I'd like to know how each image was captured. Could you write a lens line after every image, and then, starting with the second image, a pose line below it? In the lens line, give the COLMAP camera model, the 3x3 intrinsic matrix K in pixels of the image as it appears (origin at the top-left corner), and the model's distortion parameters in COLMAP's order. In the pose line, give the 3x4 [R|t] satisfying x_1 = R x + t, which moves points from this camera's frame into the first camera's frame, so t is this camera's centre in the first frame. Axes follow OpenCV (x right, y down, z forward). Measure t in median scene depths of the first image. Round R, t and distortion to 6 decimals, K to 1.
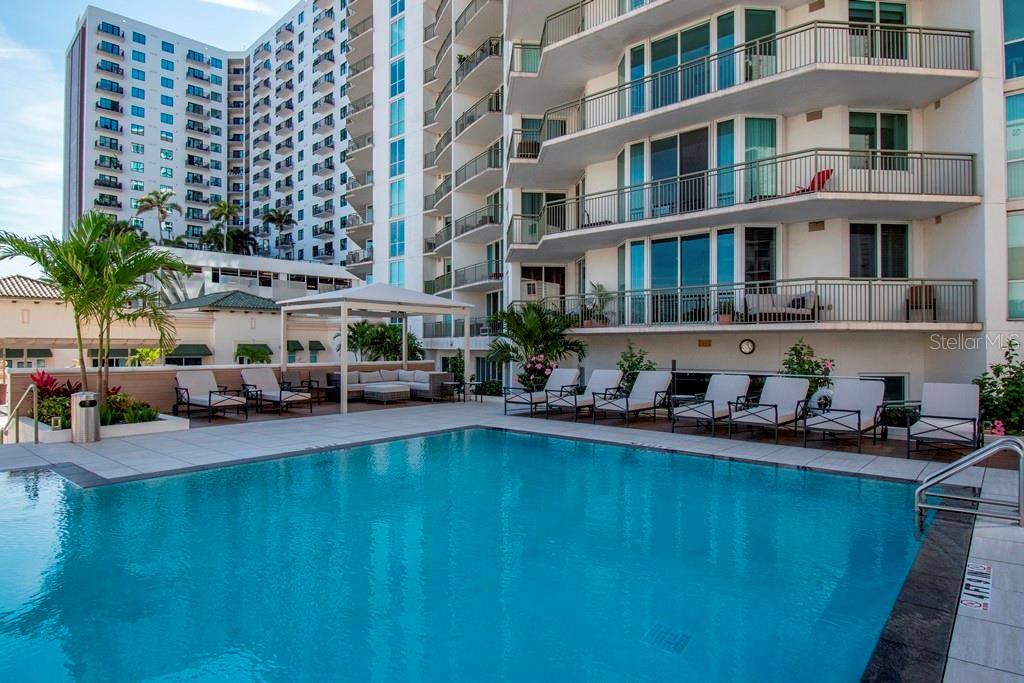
lens RADIAL K [[578.4, 0, 516.1], [0, 578.4, 341.5], [0, 0, 1]] dist [0.031214, -0.037421]
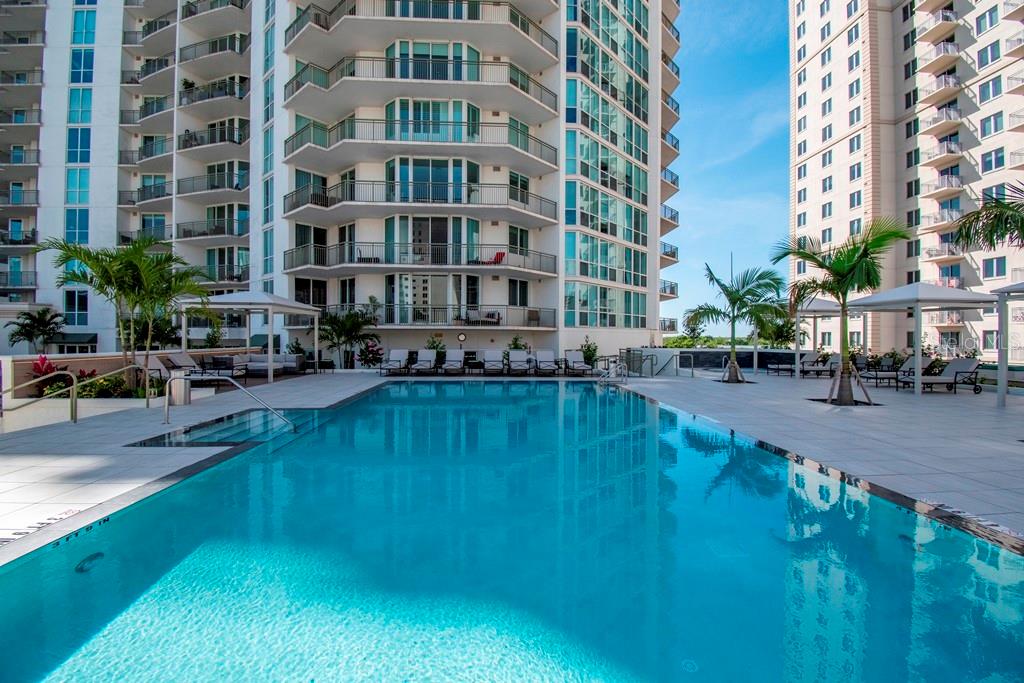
lens RADIAL K [[453.4, 0, 515.7], [0, 453.4, 339.1], [0, 0, 1]] dist [0.020108, -0.022795]
pose [[0.727052, 0.000669, 0.686582, -0.188470], [-0.010667, 0.999890, 0.010321, -0.000961], [-0.686499, -0.014828, 0.726979, -0.076470]]
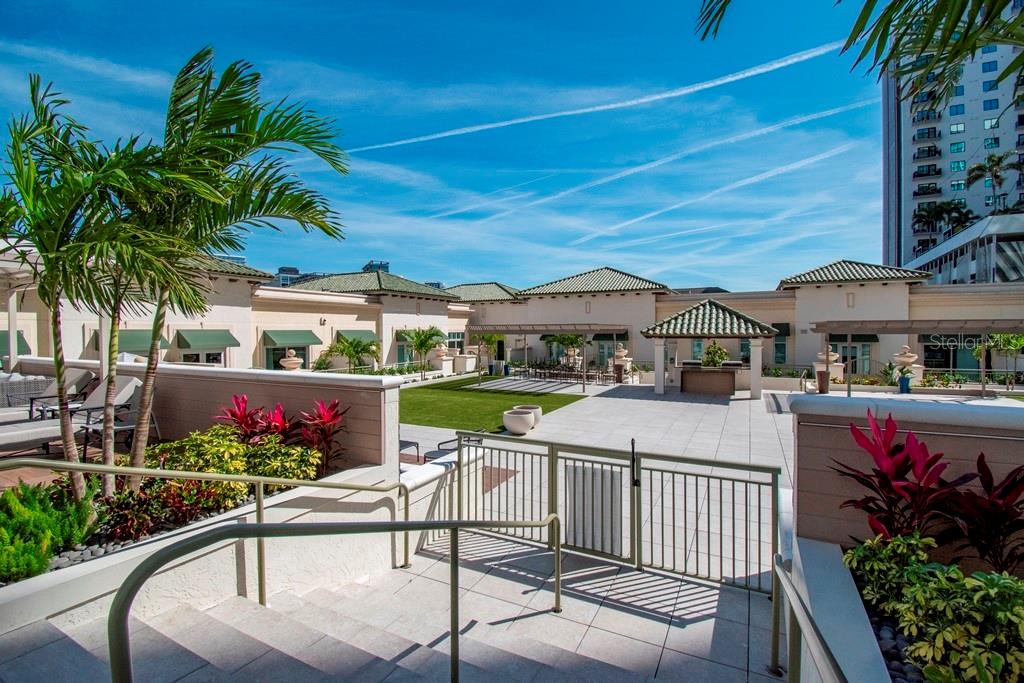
lens RADIAL K [[453.4, 0, 515.7], [0, 453.4, 339.1], [0, 0, 1]] dist [0.020108, -0.022795]
pose [[0.229396, 0.014980, -0.973218, -0.158204], [0.012868, 0.999748, 0.018421, 0.000803], [0.973248, -0.016749, 0.229145, 0.190690]]
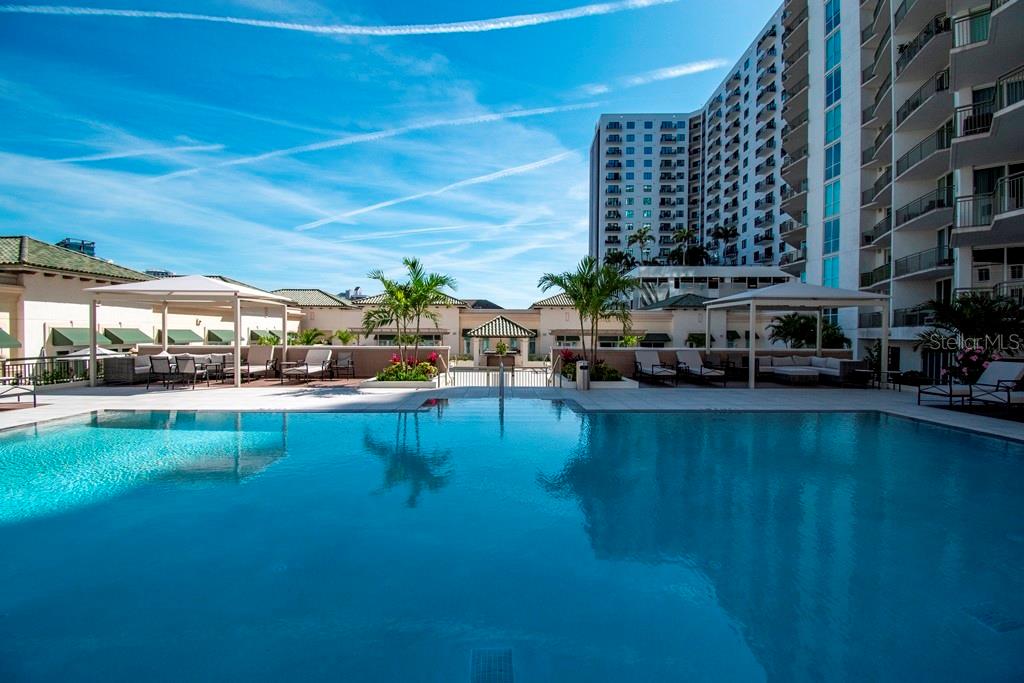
lens RADIAL K [[454.5, 0, 514.6], [0, 454.5, 341.9], [0, 0, 1]] dist [0.018240, -0.024566]
pose [[0.676305, 0.016862, -0.736428, 0.024677], [-0.000039, 0.999739, 0.022854, 0.000033], [0.736622, -0.015428, 0.676129, -0.014154]]
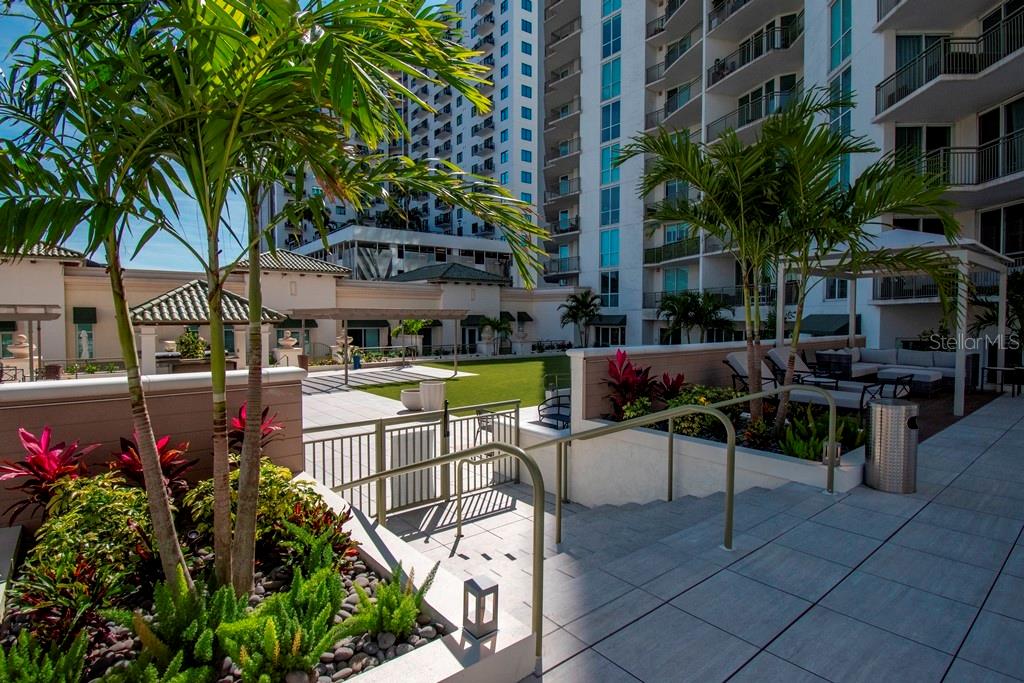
lens RADIAL K [[525.6, 0, 512.0], [0, 525.6, 341.5], [0, 0, 1]] dist [0.001181, -0.011352]
pose [[0.984962, 0.007860, -0.172593, -0.210593], [0.001545, 0.998524, 0.054292, 0.001068], [0.172765, -0.053742, 0.983496, 0.091654]]
